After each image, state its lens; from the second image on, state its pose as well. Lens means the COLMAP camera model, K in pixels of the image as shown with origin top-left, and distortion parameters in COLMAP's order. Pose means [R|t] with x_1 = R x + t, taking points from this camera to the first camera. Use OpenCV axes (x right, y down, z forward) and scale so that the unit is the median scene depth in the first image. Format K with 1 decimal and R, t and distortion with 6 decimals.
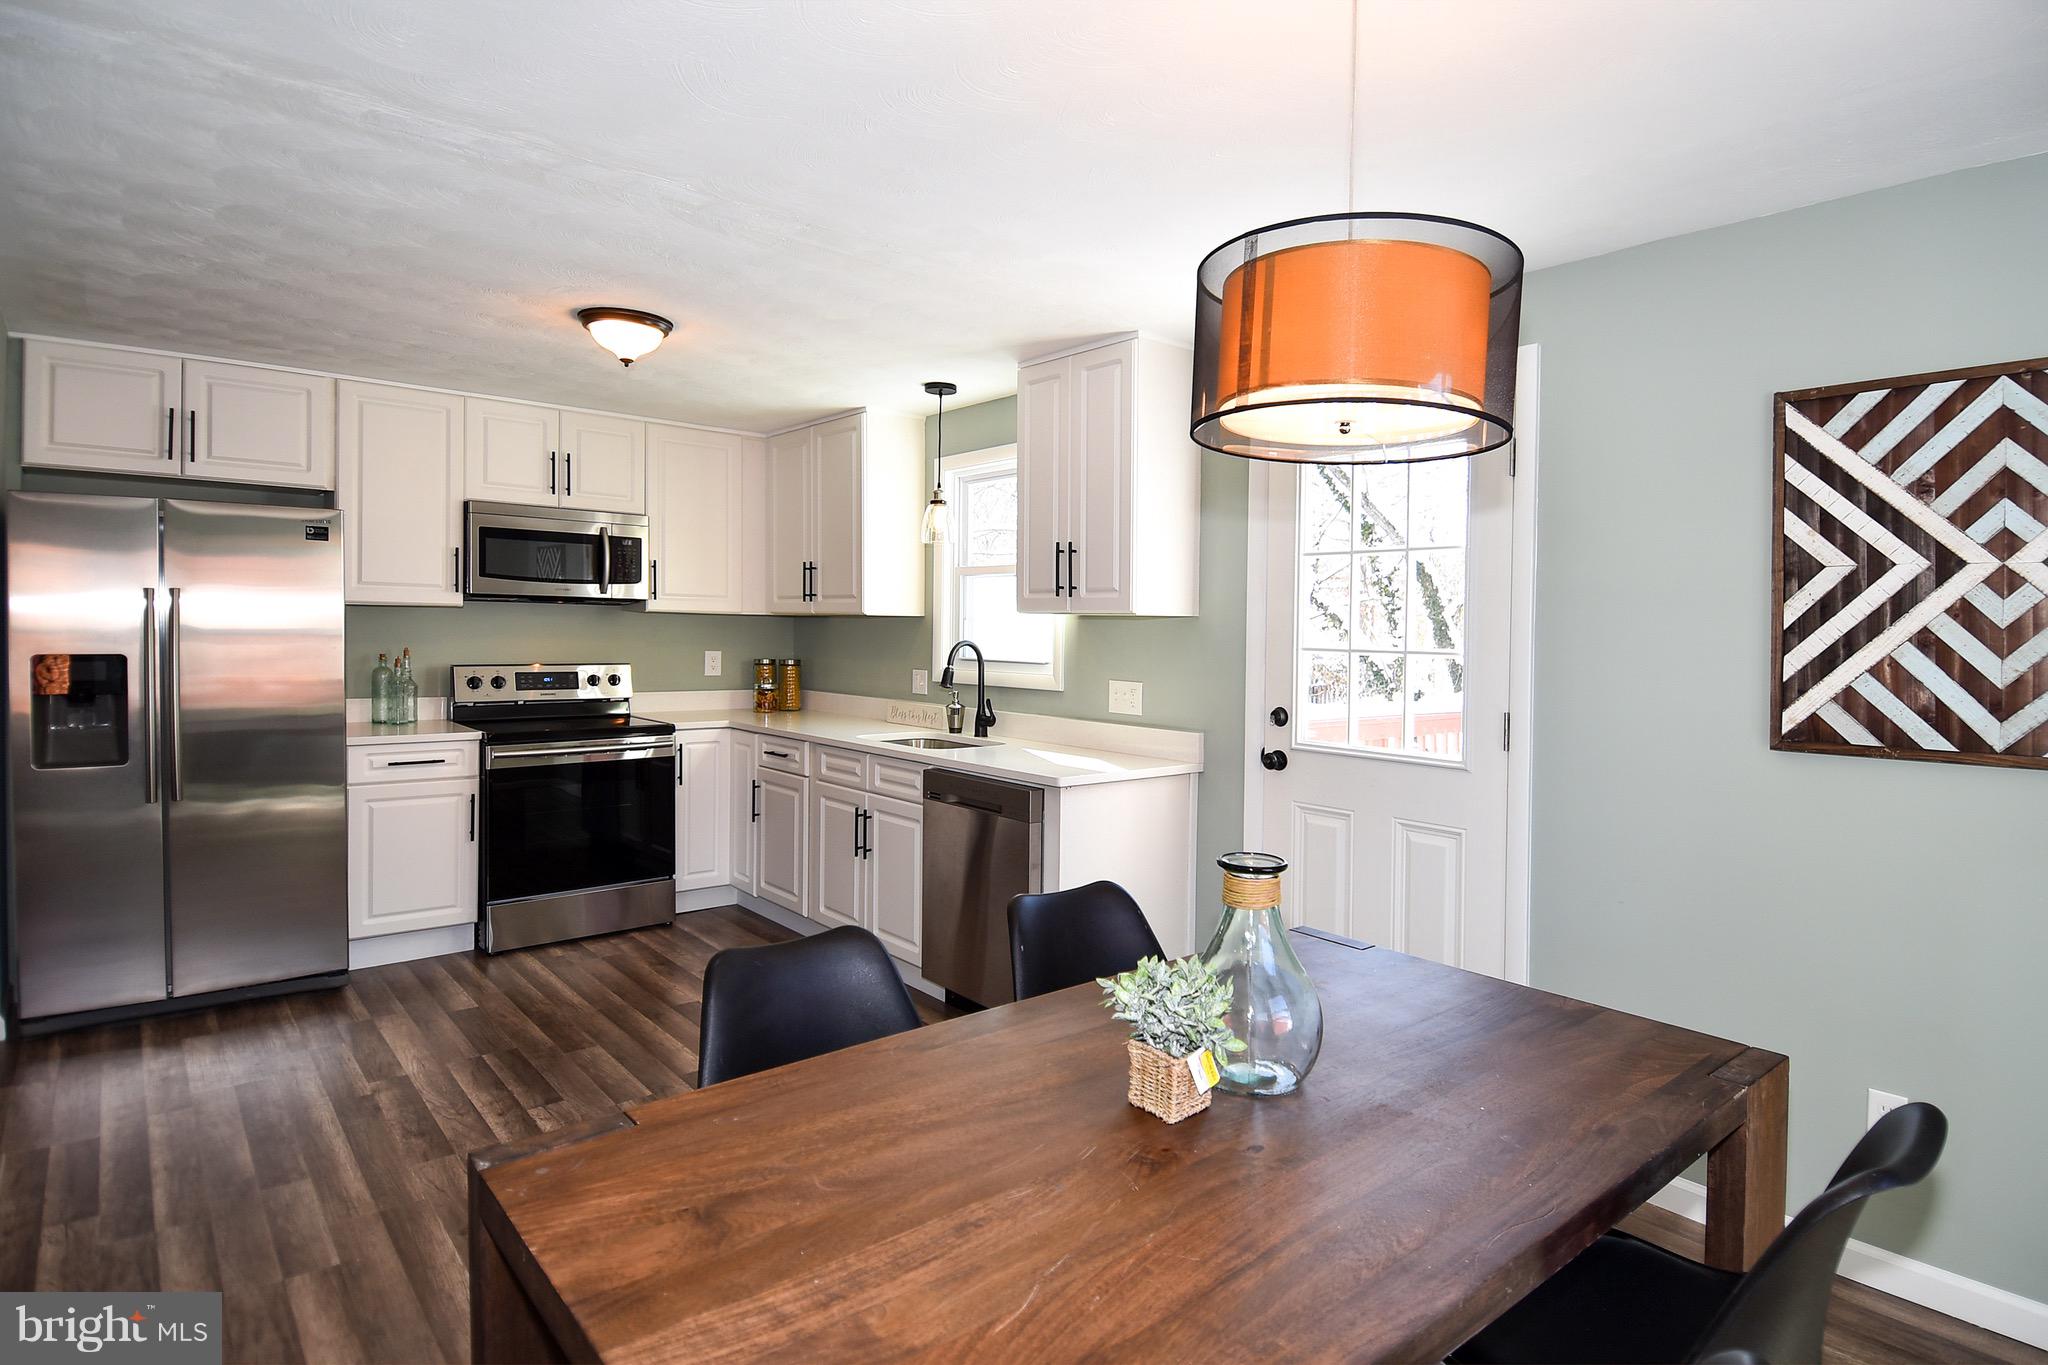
lens RADIAL K [[1051.7, 0, 1071.3], [0, 1051.7, 661.9], [0, 0, 1]] dist [0.110490, -0.087074]
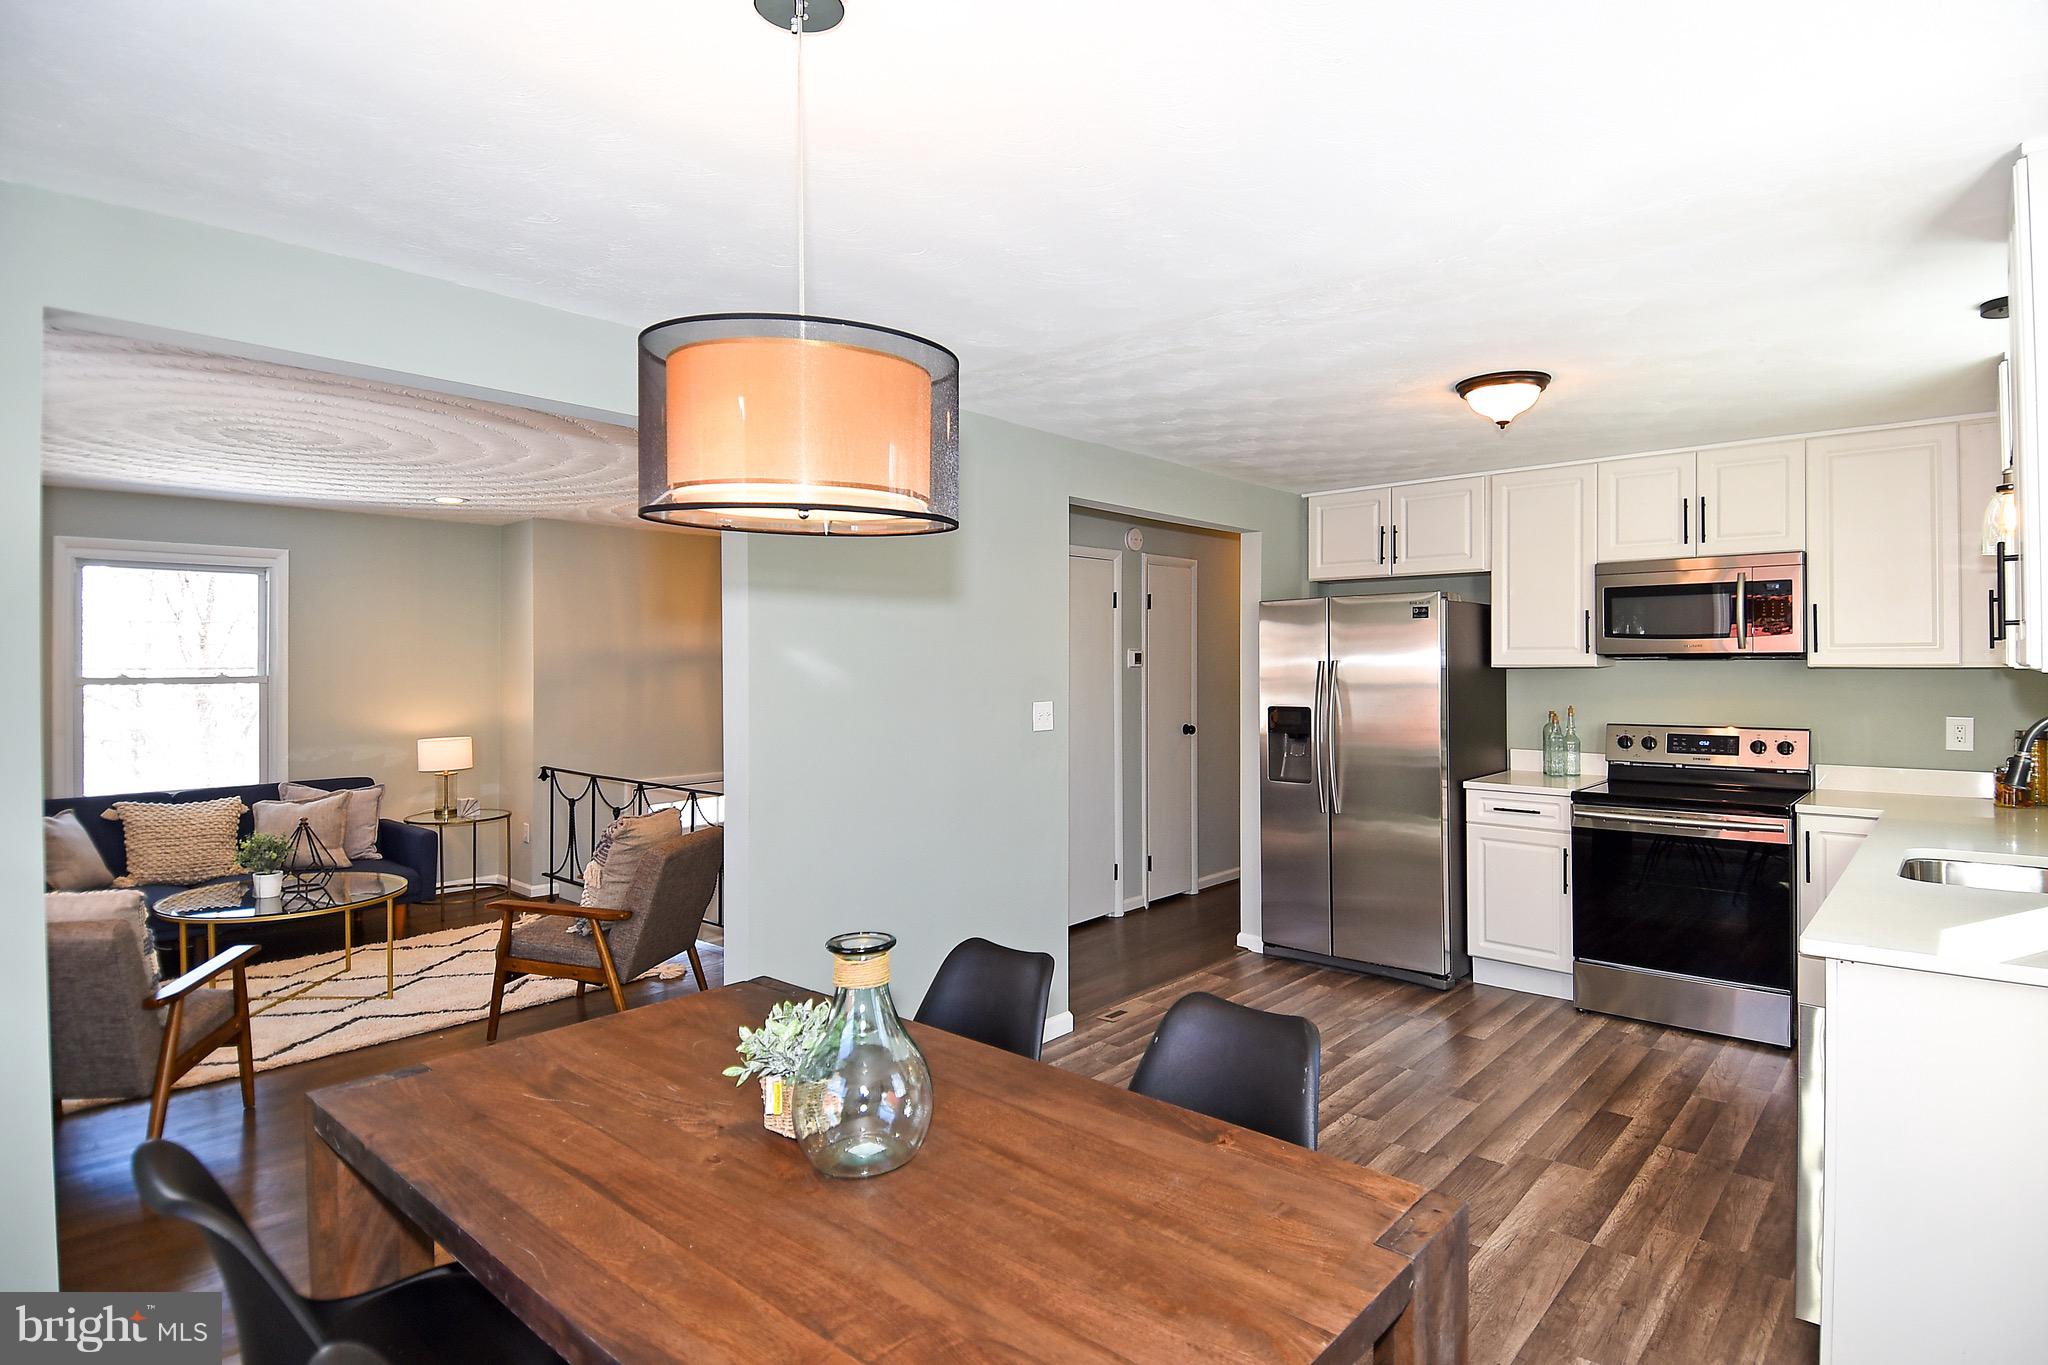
lens RADIAL K [[1084.2, 0, 1025.8], [0, 1084.2, 662.2], [0, 0, 1]] dist [0.040078, -0.054109]
pose [[0.131193, -0.019050, -0.991174, 0.428796], [-0.025595, 0.999417, -0.022596, -0.019728], [0.991026, 0.028333, 0.130629, 0.353418]]
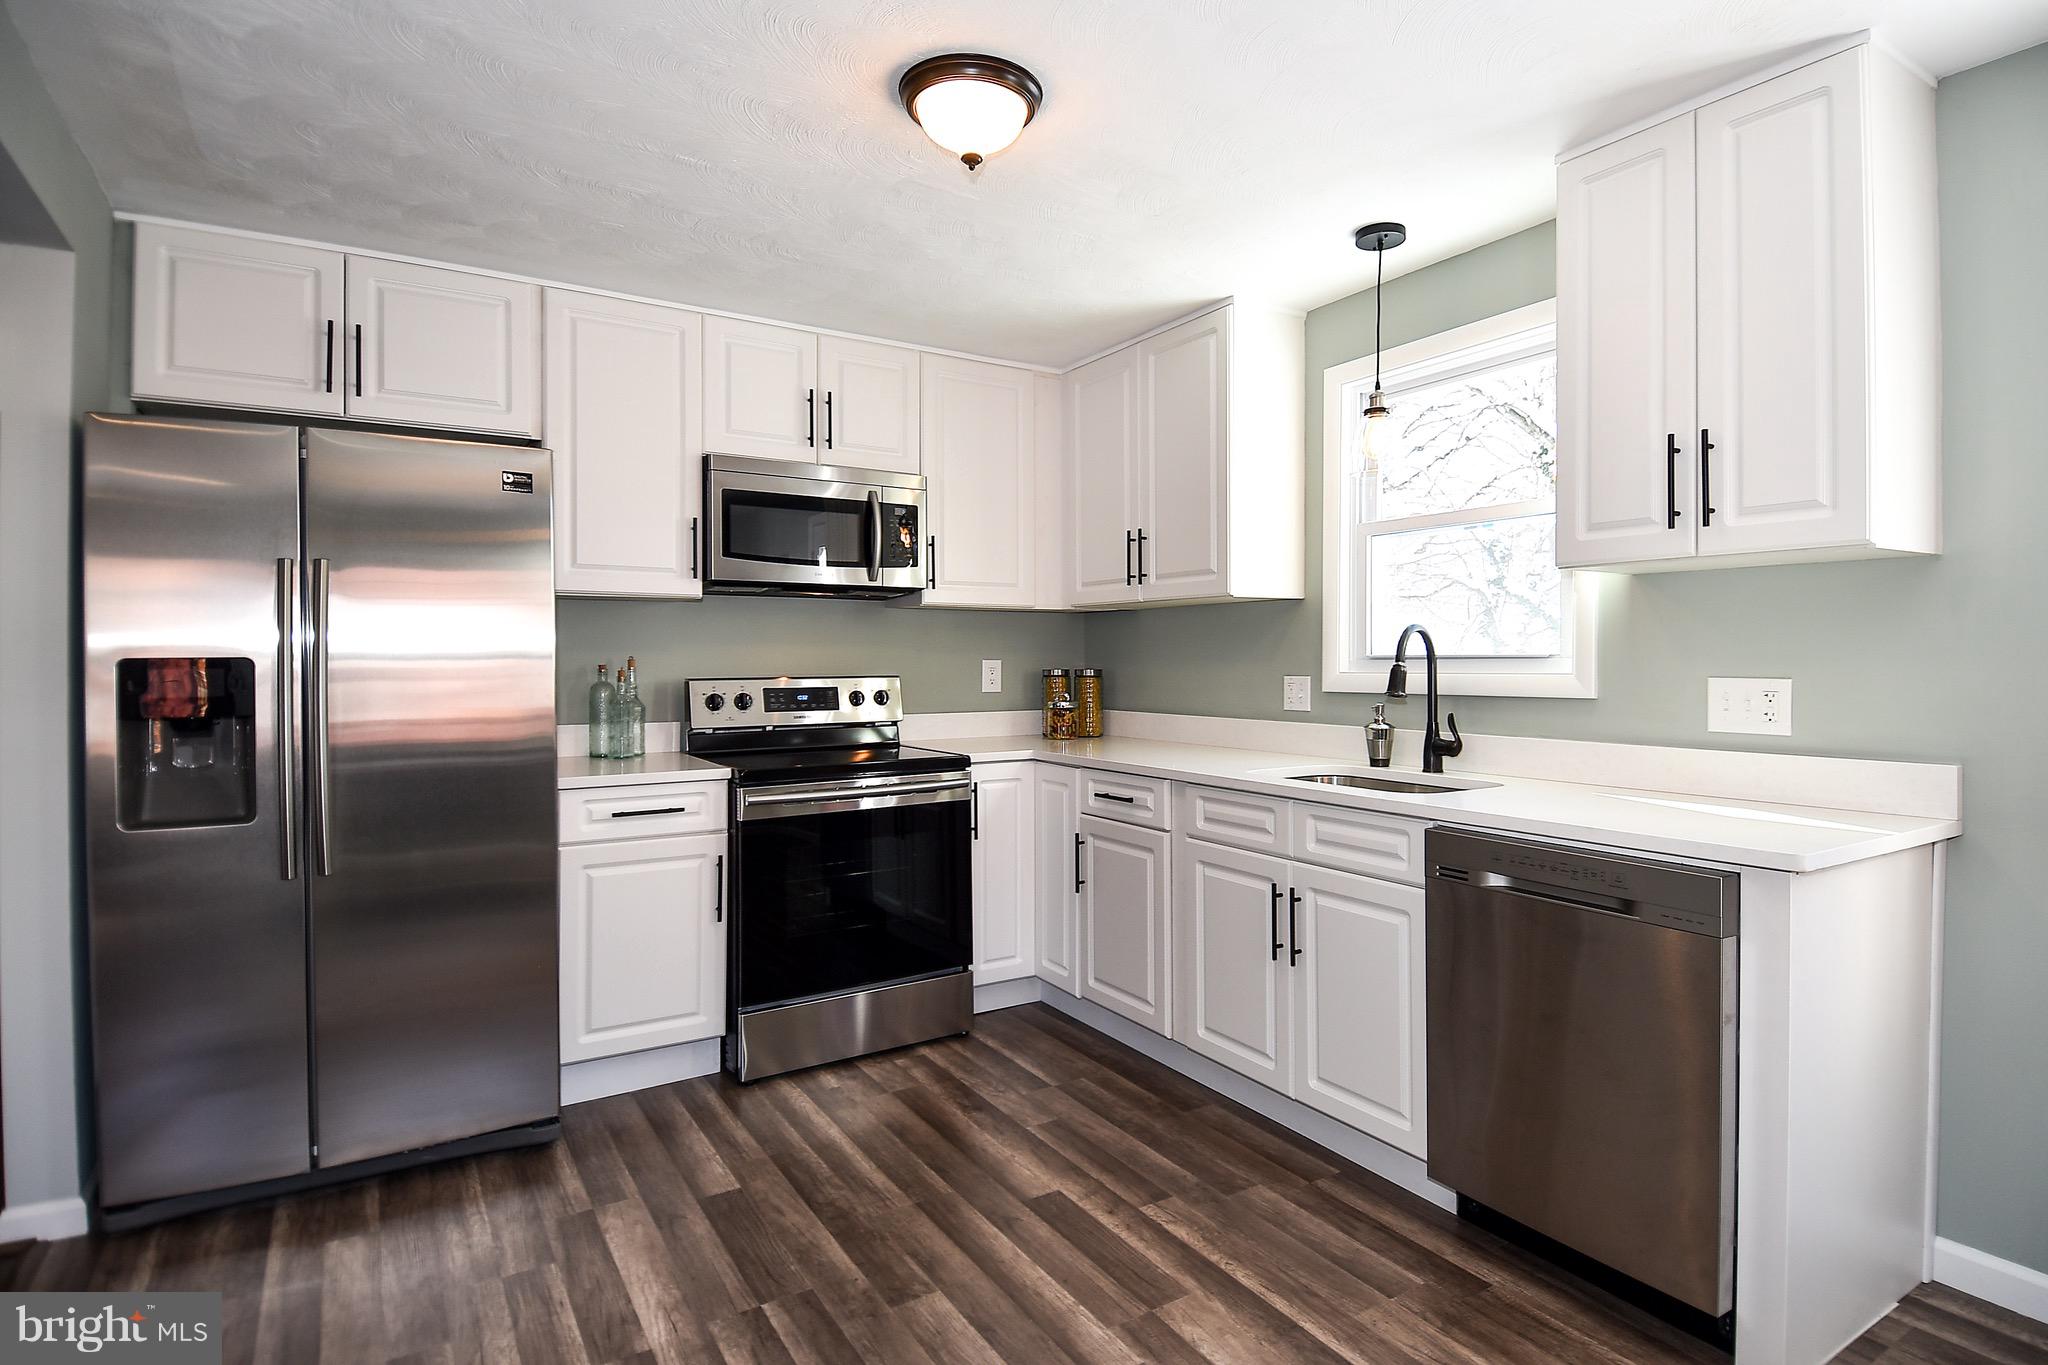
lens RADIAL K [[1067.8, 0, 1098.7], [0, 1067.8, 662.3], [0, 0, 1]] dist [0.084845, -0.085057]
pose [[0.991550, -0.020056, -0.128164, -0.216249], [0.016508, 0.999452, -0.028687, 0.019743], [0.128670, 0.026329, 0.991338, 0.327758]]
